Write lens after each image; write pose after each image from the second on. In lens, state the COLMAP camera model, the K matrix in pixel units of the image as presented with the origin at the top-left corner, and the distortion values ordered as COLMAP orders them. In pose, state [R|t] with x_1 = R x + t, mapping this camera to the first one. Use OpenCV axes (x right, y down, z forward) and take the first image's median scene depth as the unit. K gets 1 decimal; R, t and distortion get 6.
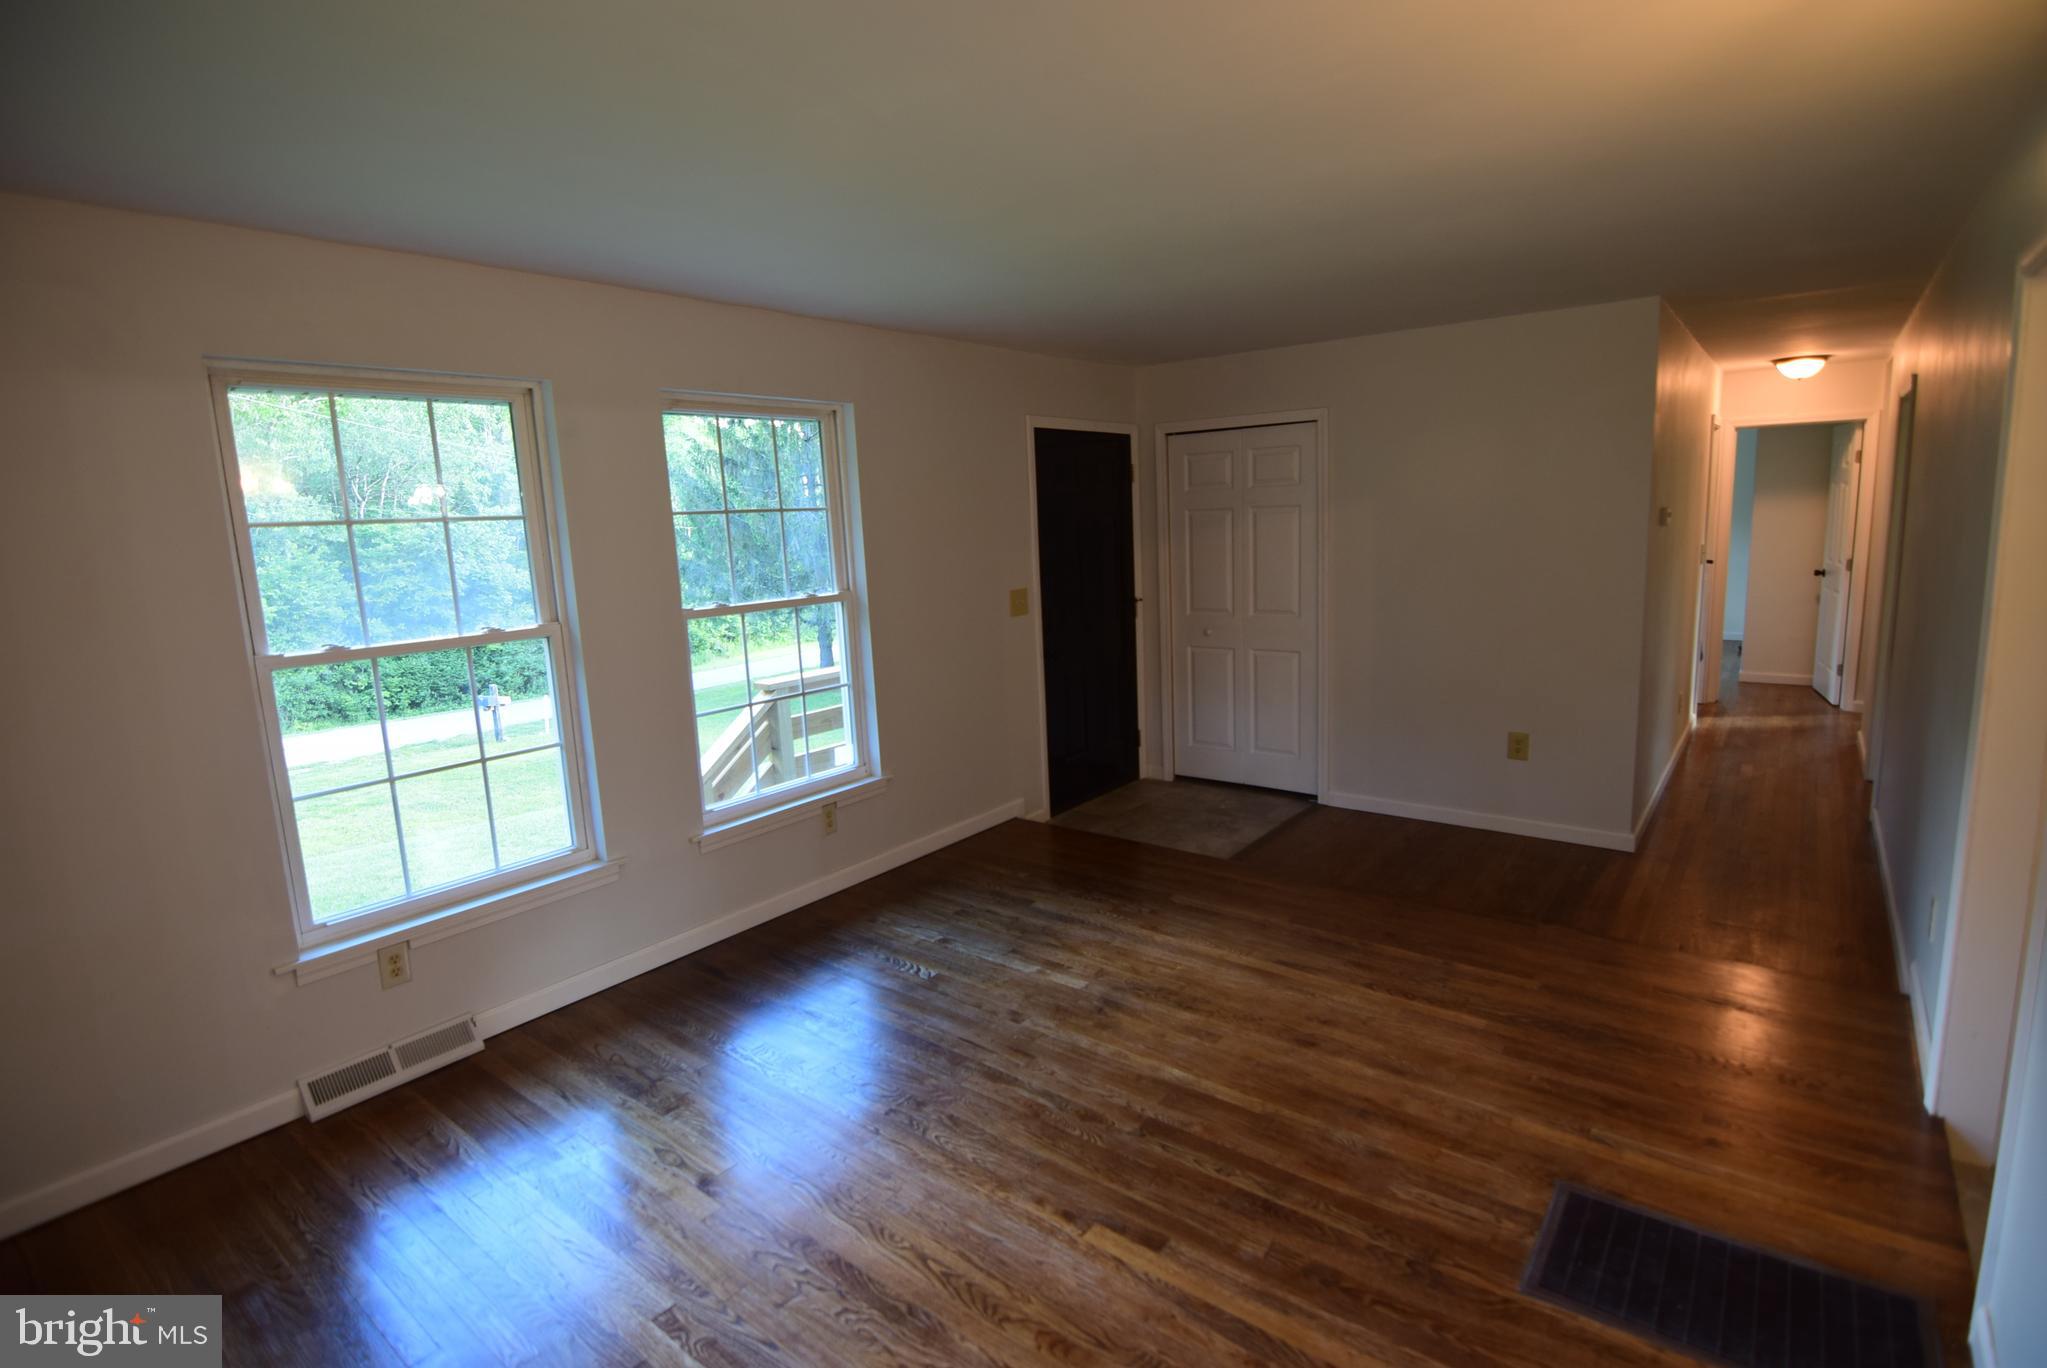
lens RADIAL K [[991.2, 0, 1022.5], [0, 991.2, 678.3], [0, 0, 1]] dist [-0.001527, -0.013031]
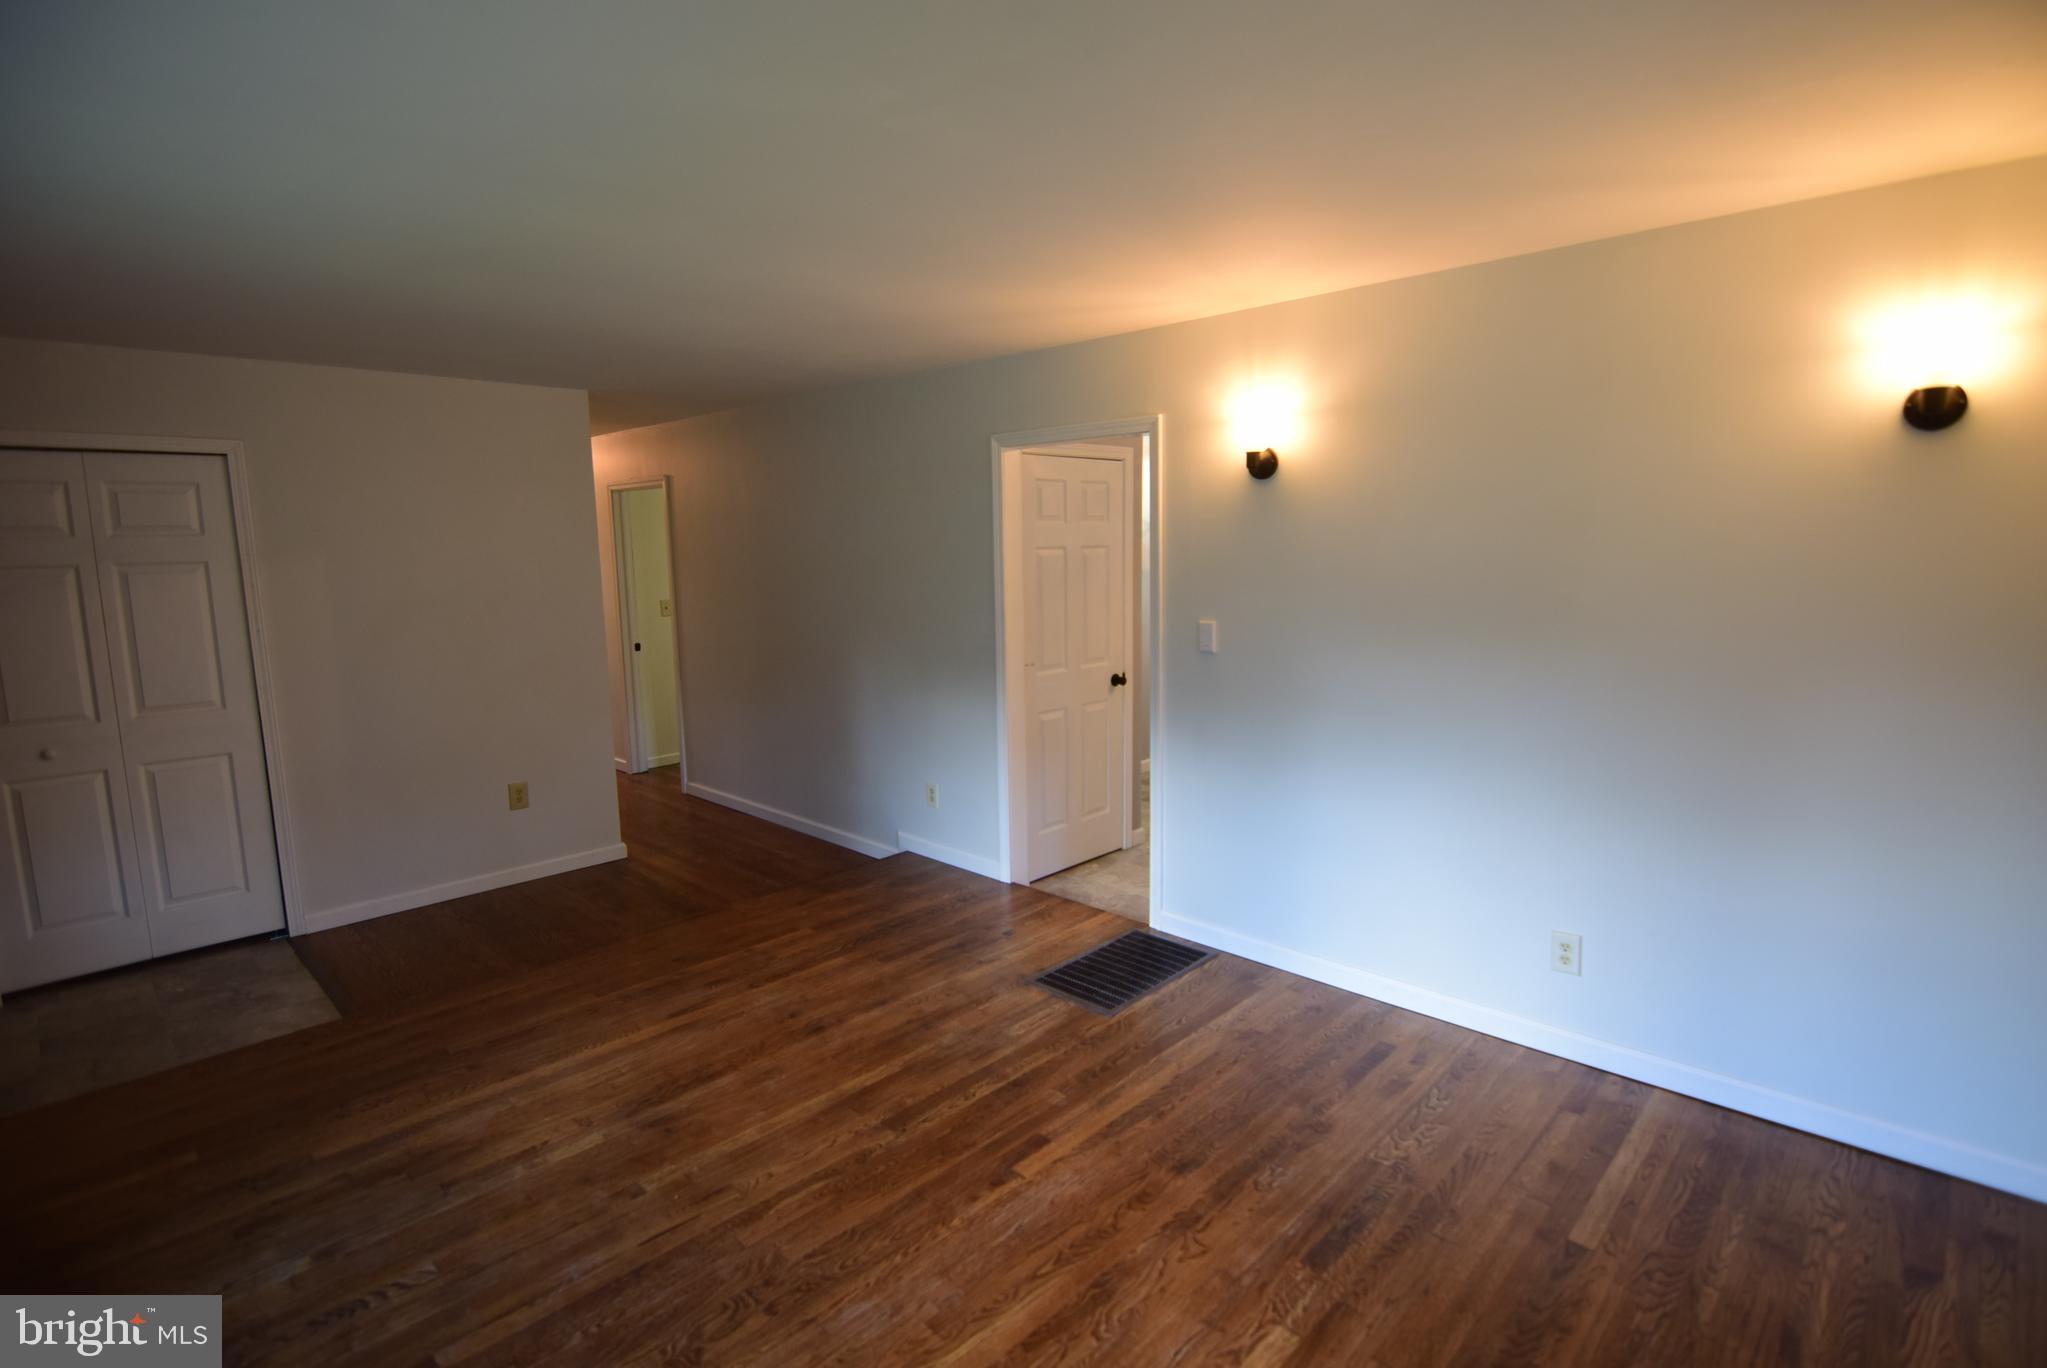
lens RADIAL K [[991.2, 0, 1022.5], [0, 991.2, 678.3], [0, 0, 1]] dist [-0.001527, -0.013031]
pose [[0.101324, -0.097929, 0.990022, -0.788590], [0.173918, 0.981563, 0.079292, -0.072898], [-0.979534, 0.164148, 0.116488, 0.600246]]
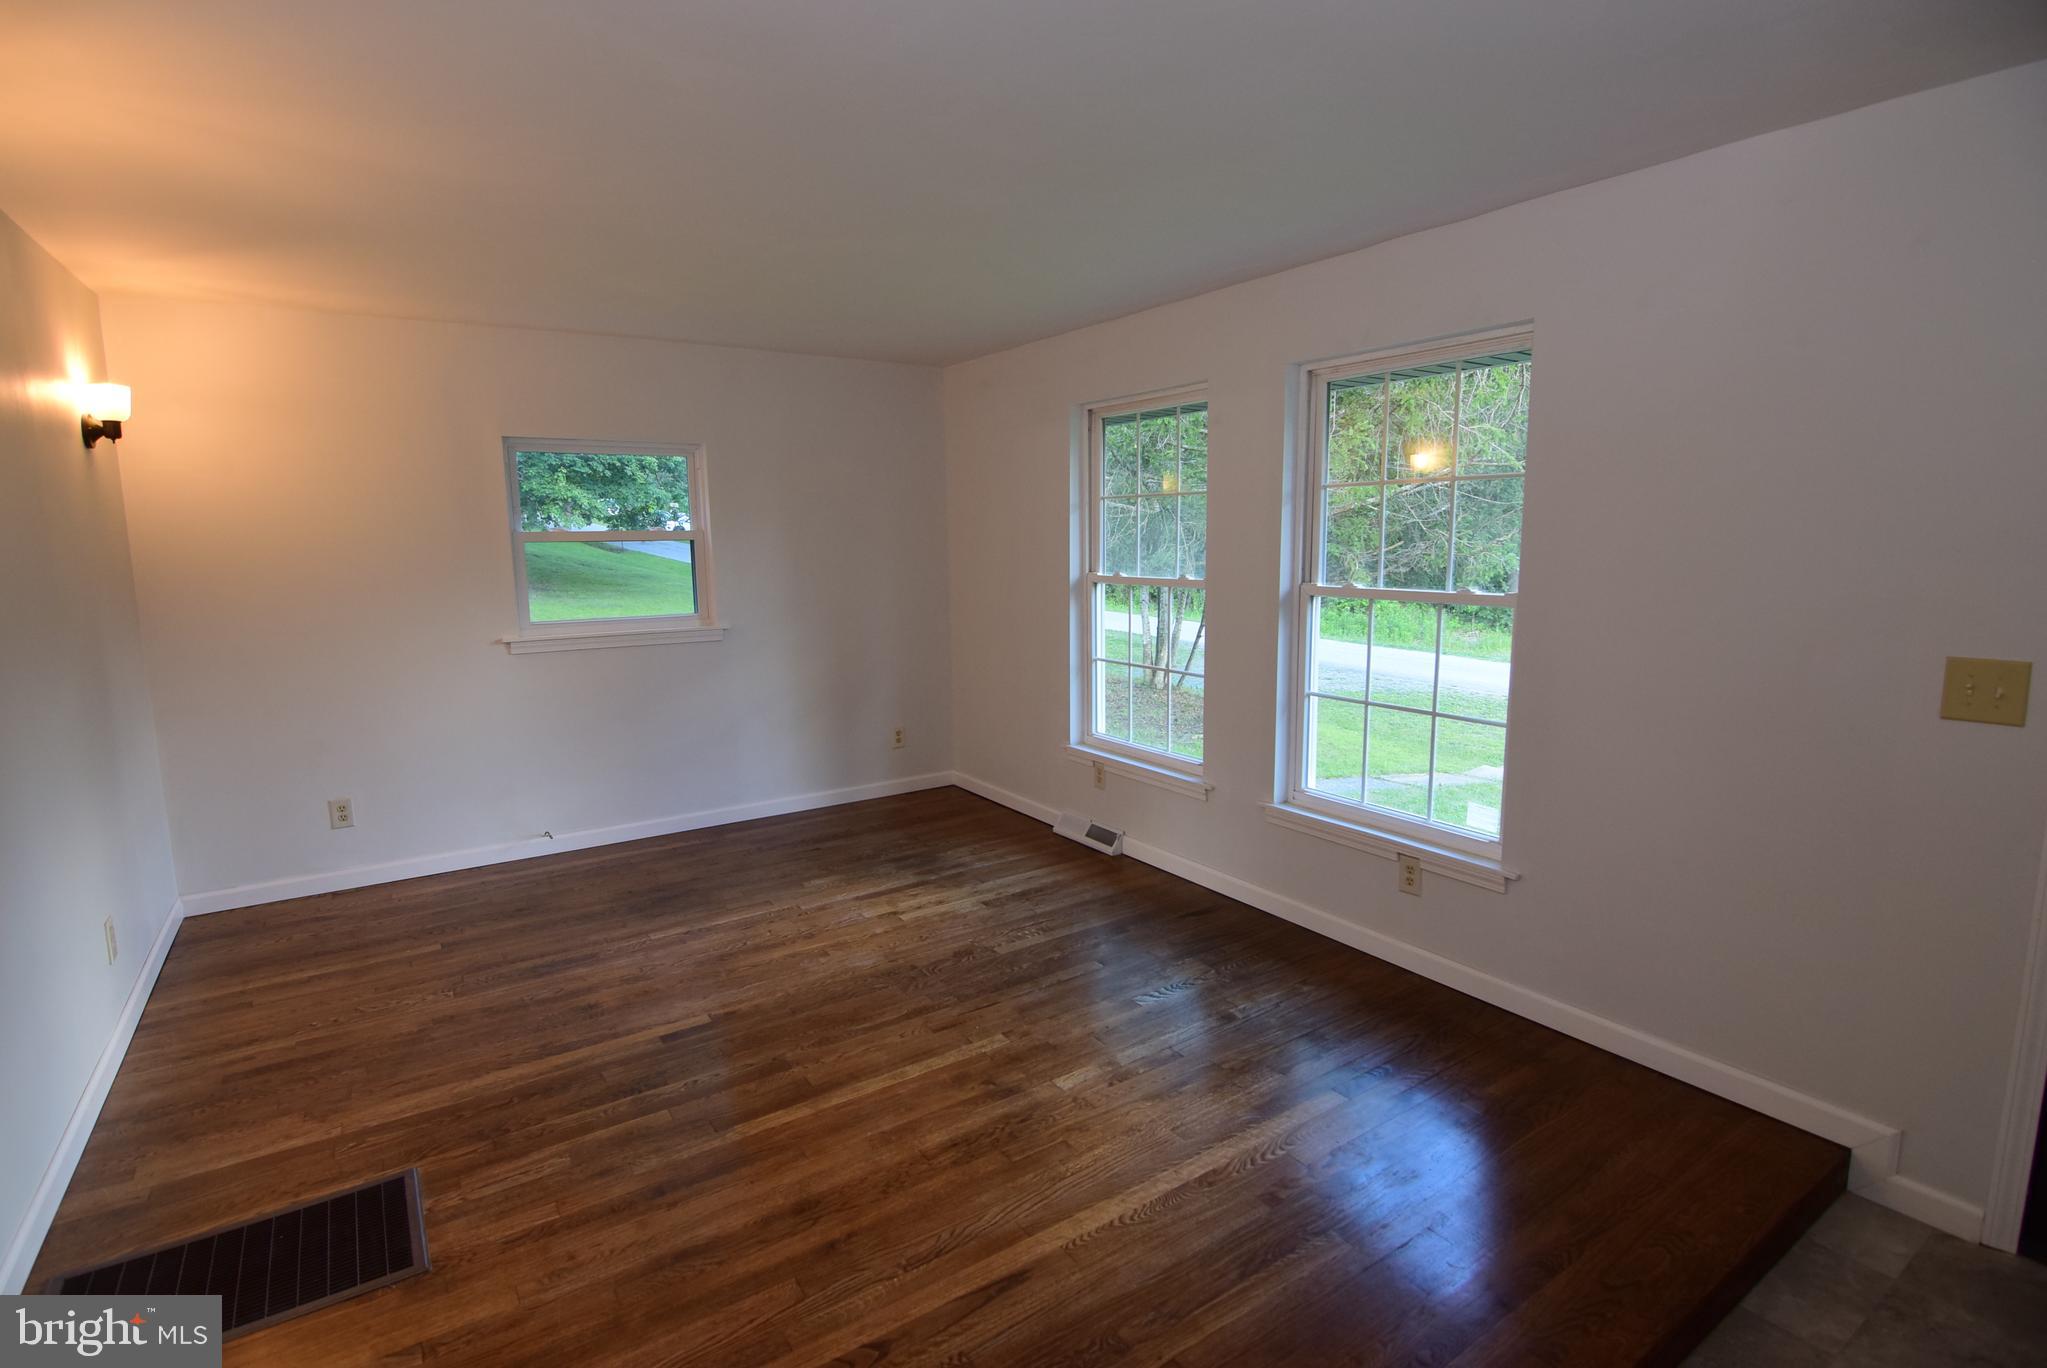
lens RADIAL K [[991.2, 0, 1022.5], [0, 991.2, 678.3], [0, 0, 1]] dist [-0.001527, -0.013031]
pose [[-0.309223, 0.186210, -0.932581, 0.899337], [-0.126943, 0.963784, 0.234532, -0.228619], [0.942479, 0.190907, -0.274386, 1.338085]]
